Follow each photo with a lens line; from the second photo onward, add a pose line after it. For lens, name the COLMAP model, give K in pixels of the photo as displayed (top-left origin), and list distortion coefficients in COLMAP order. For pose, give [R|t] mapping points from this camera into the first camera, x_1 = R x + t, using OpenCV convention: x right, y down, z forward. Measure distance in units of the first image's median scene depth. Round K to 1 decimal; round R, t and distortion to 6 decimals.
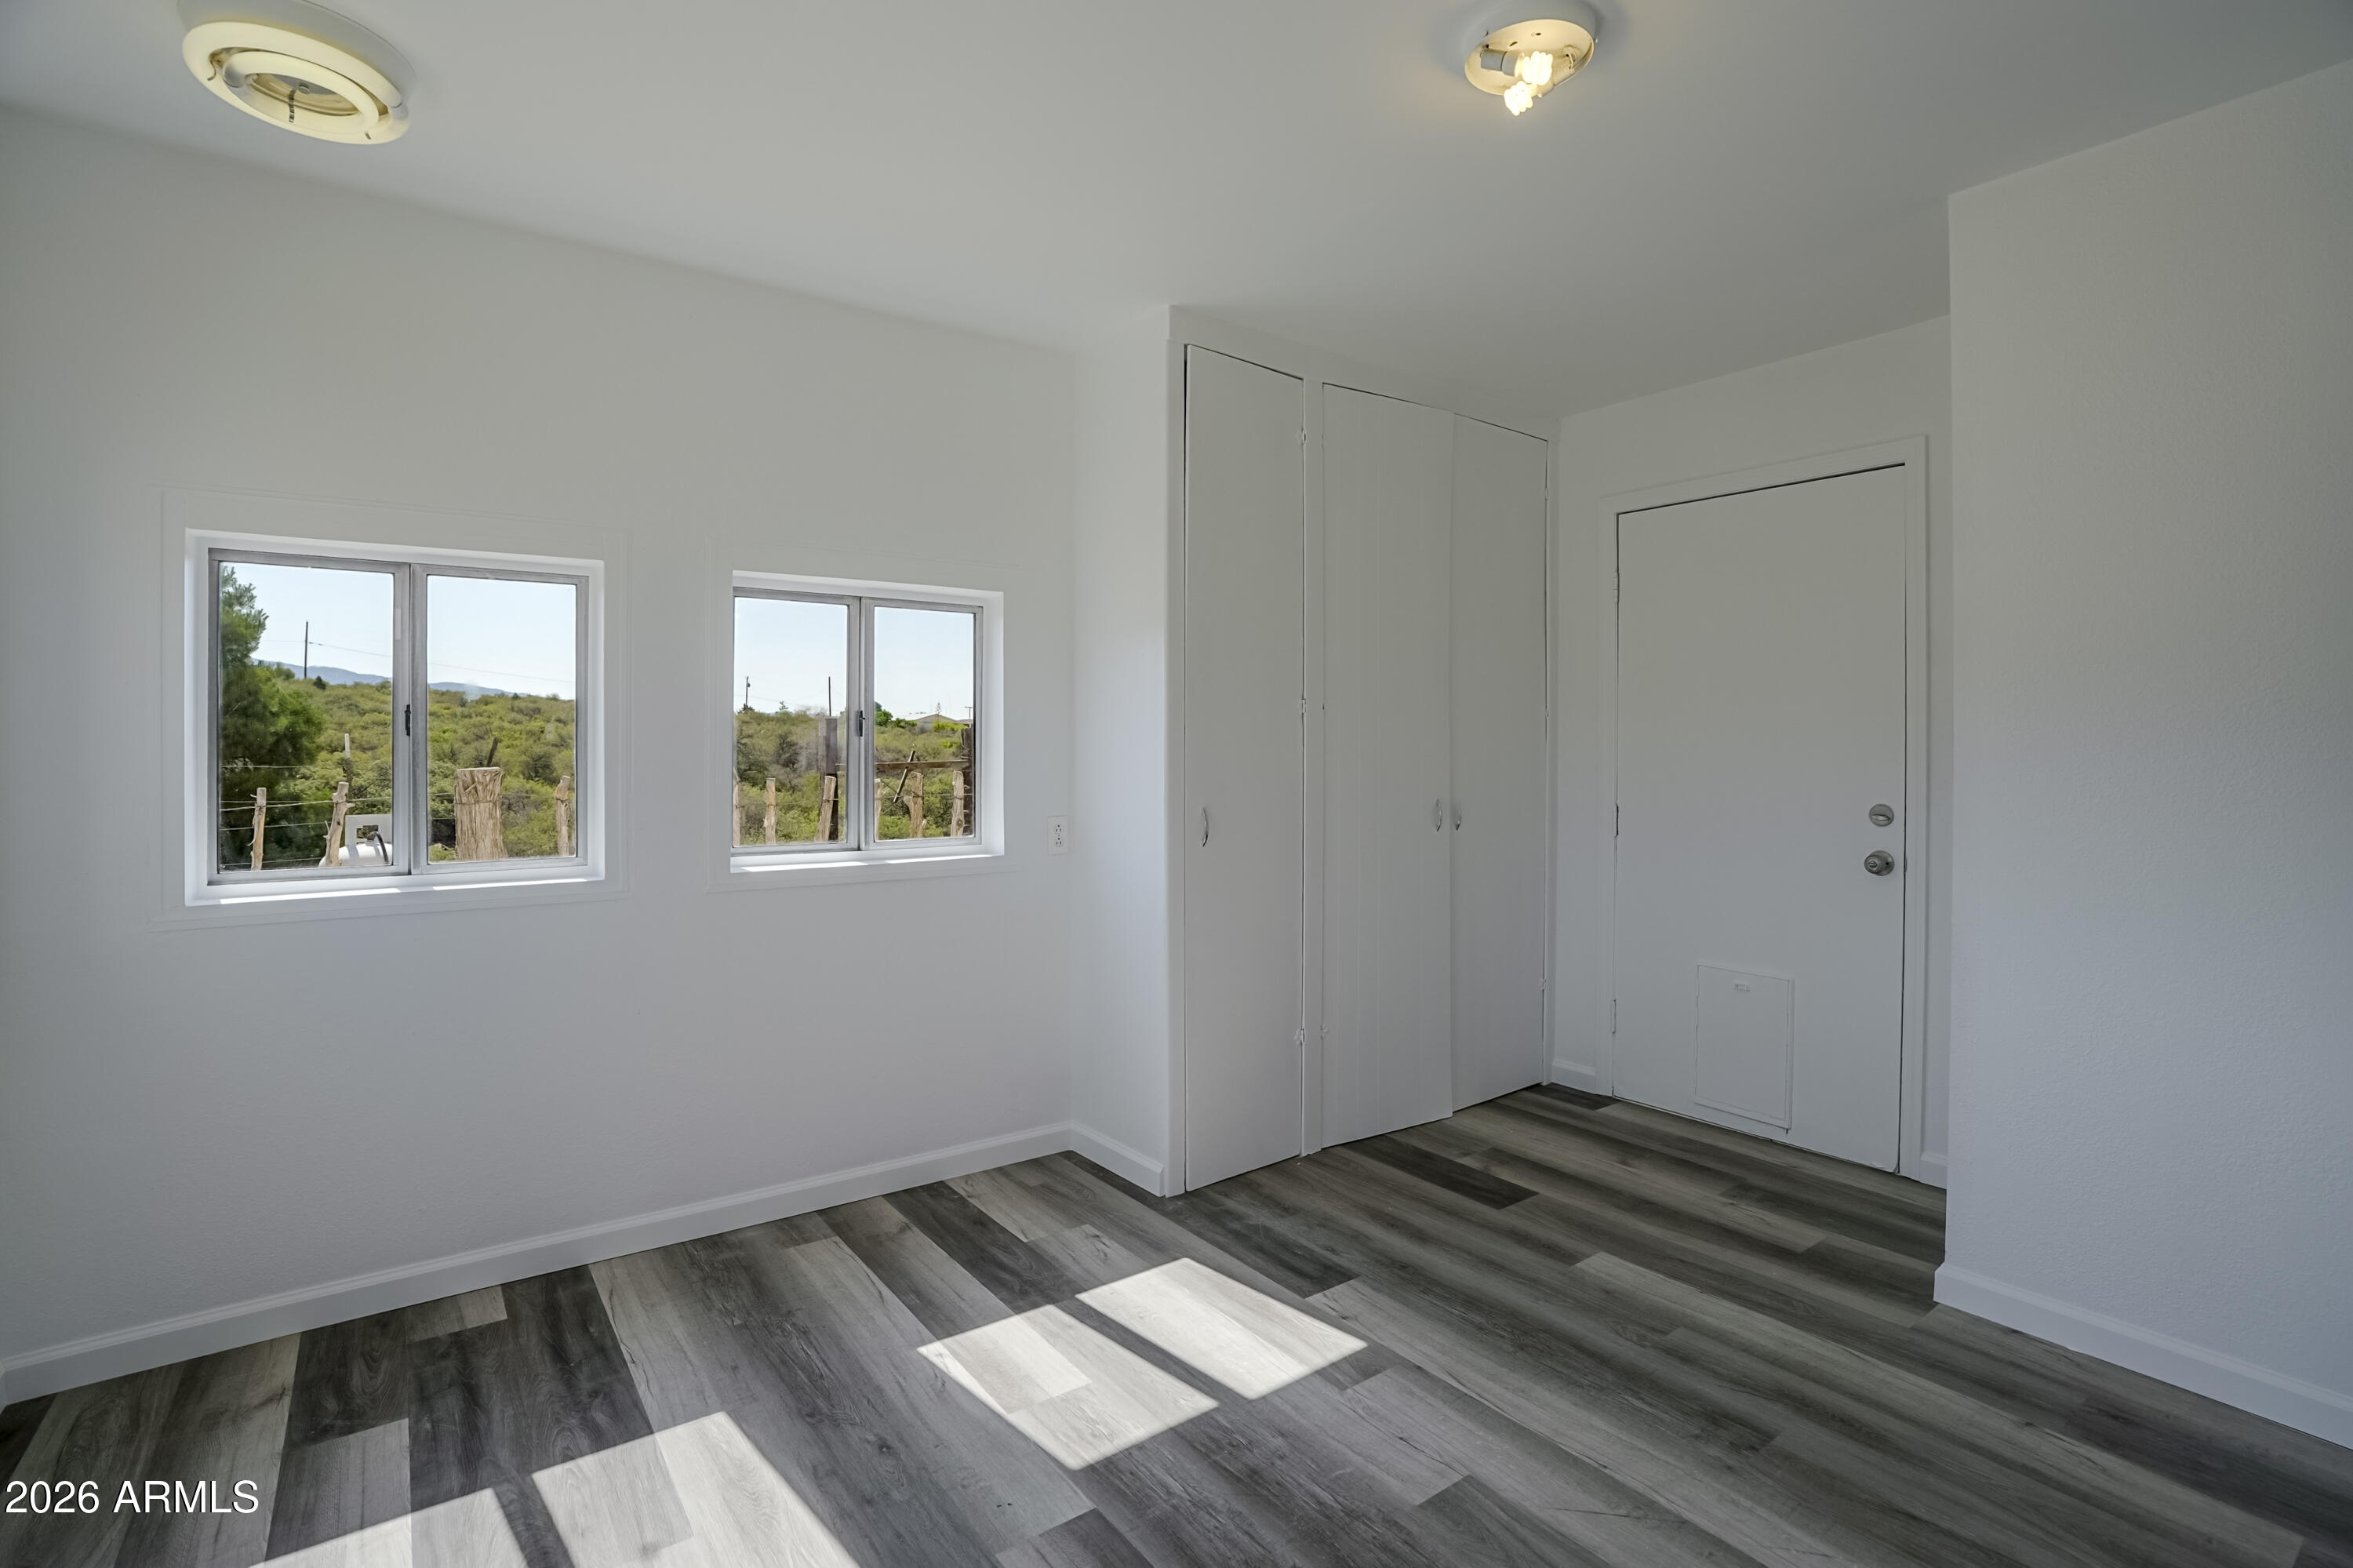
lens RADIAL K [[1094.7, 0, 1174.2], [0, 1094.7, 770.1], [0, 0, 1]] dist [-0.058726, 0.019968]
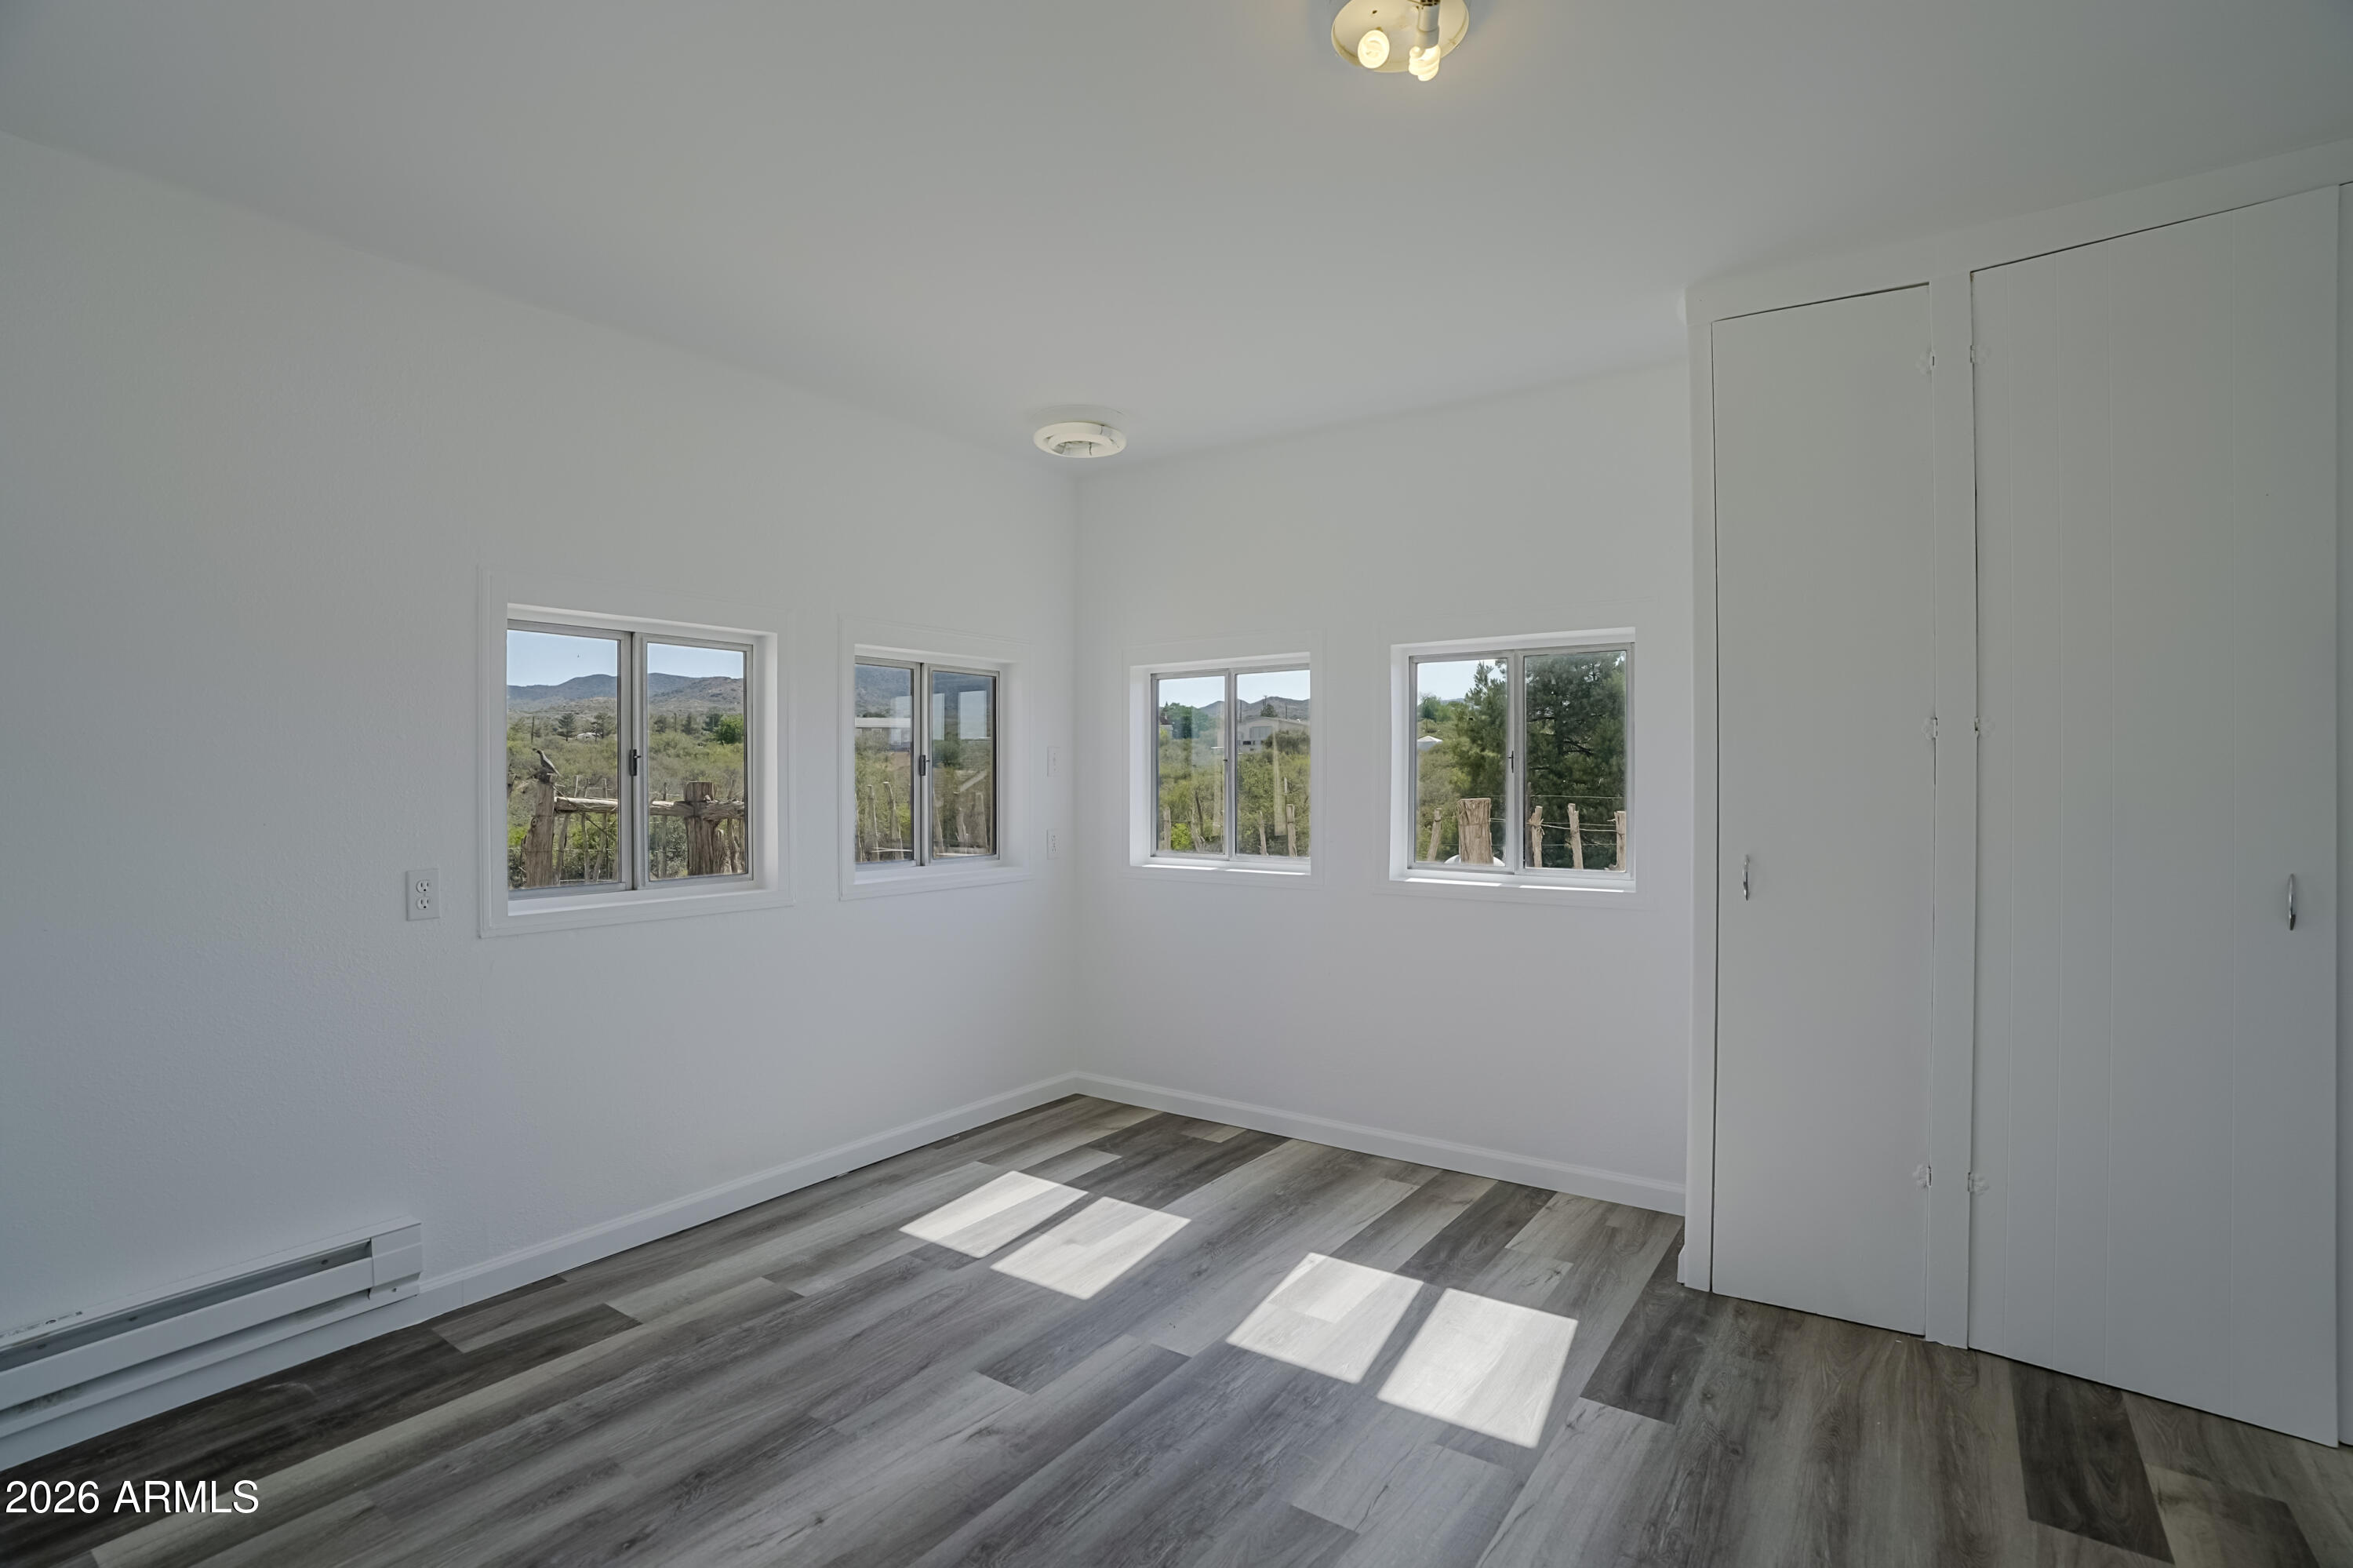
lens RADIAL K [[1094.7, 0, 1168.8], [0, 1094.7, 785.4], [0, 0, 1]] dist [-0.058726, 0.019968]
pose [[0.316091, 0.001586, -0.948728, 0.885394], [-0.013619, 0.999903, -0.002866, -0.011795], [0.948631, 0.013826, 0.316082, 0.403139]]
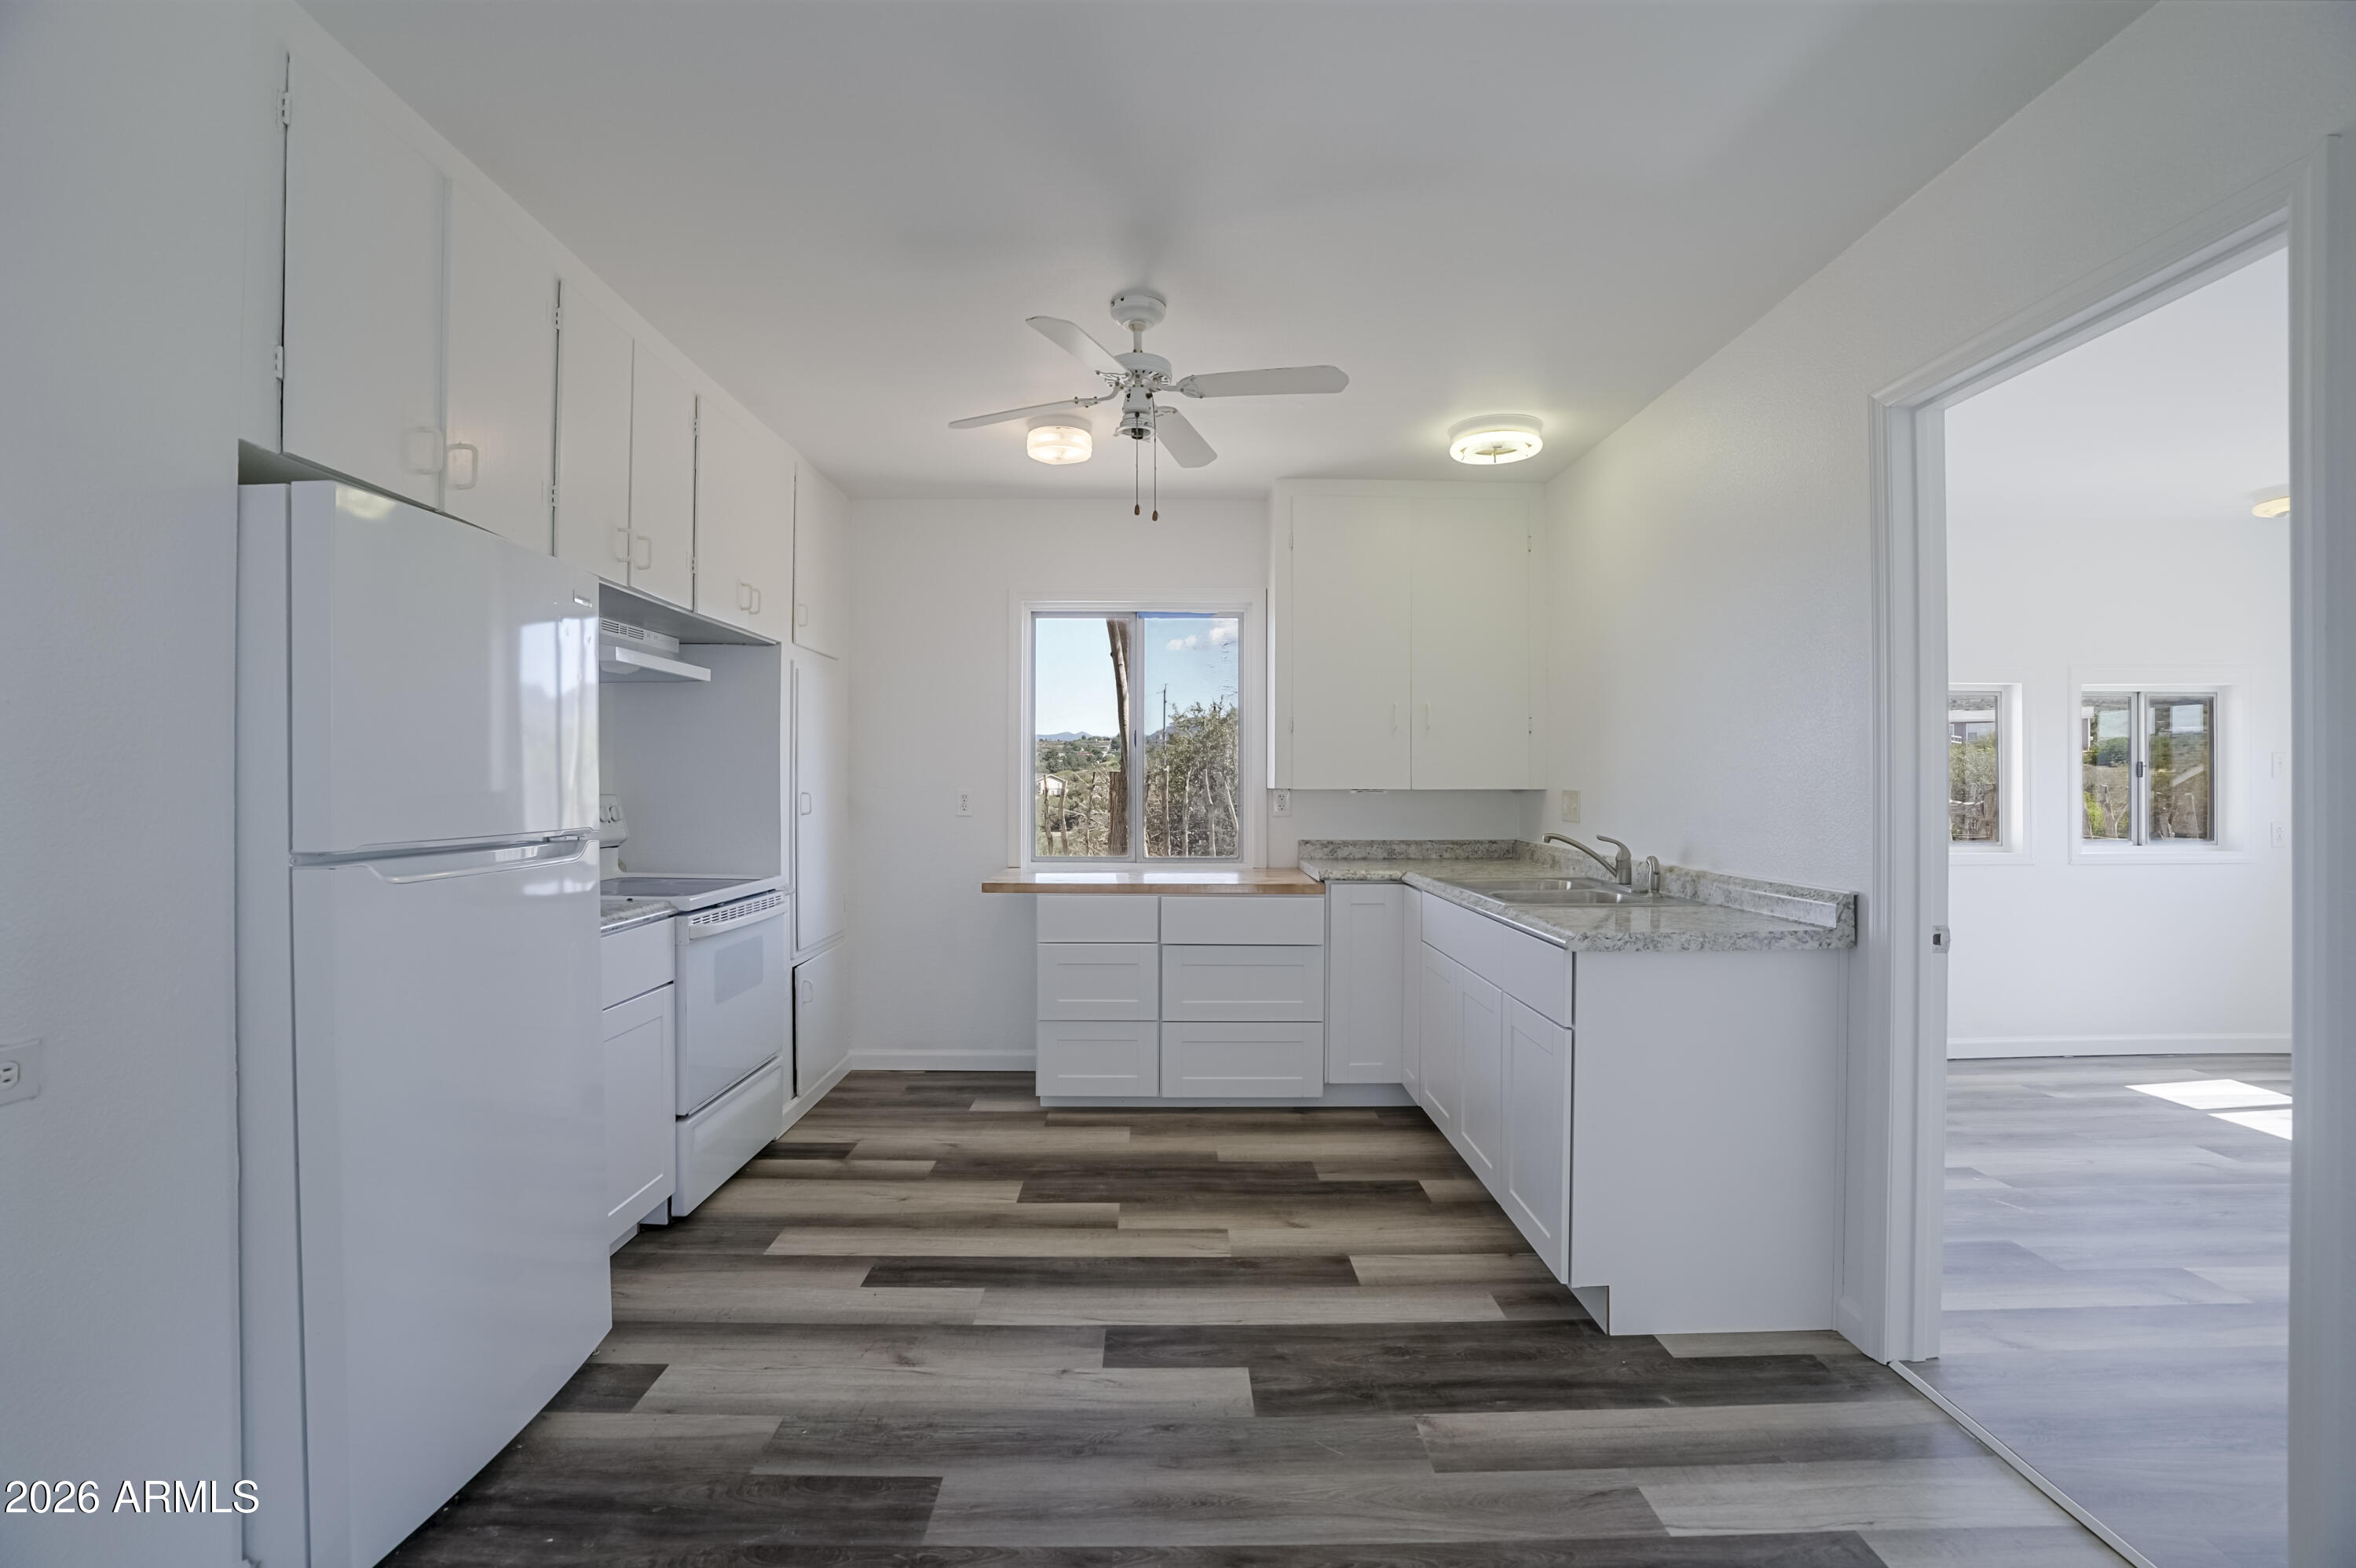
lens RADIAL K [[1096.0, 0, 1181.5], [0, 1096.0, 776.3], [0, 0, 1]] dist [-0.058726, 0.019968]
pose [[-0.574744, 0.008033, -0.818294, 2.044122], [0.000911, 0.999957, 0.009177, -0.048639], [0.818333, 0.004529, -0.574727, 0.217455]]
